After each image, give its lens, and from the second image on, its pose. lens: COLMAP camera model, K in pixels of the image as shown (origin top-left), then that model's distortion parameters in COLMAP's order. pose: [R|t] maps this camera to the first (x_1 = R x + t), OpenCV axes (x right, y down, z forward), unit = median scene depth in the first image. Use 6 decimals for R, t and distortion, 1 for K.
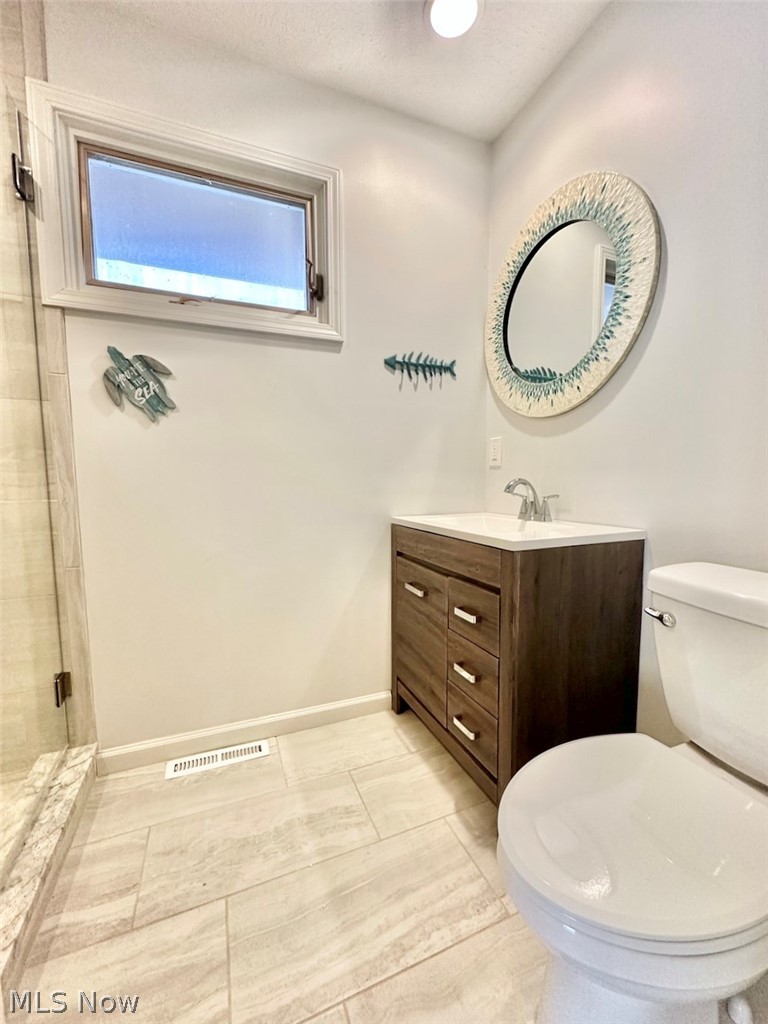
lens RADIAL K [[407.6, 0, 386.6], [0, 407.6, 512.2], [0, 0, 1]] dist [-0.002197, 0.000565]
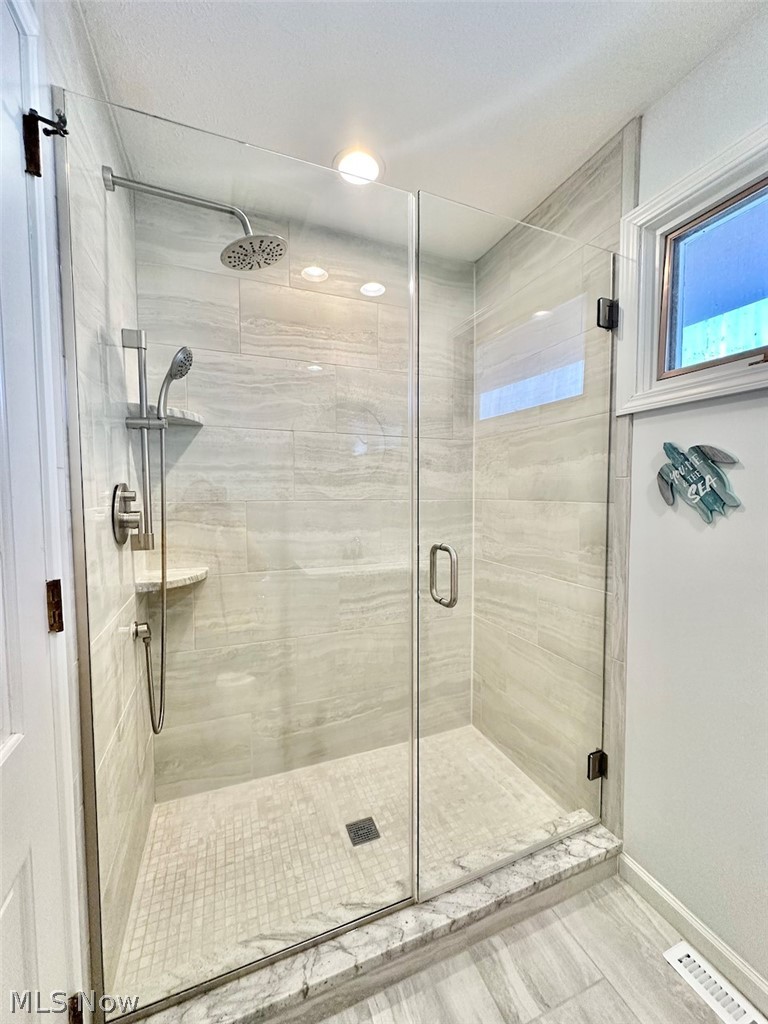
lens RADIAL K [[407.6, 0, 389.8], [0, 407.6, 514.0], [0, 0, 1]] dist [-0.002197, 0.000565]
pose [[-0.009662, 0.060416, -0.998127, 0.246633], [-0.096633, 0.993445, 0.061068, -0.244387], [0.995273, 0.097042, -0.003761, 0.402816]]
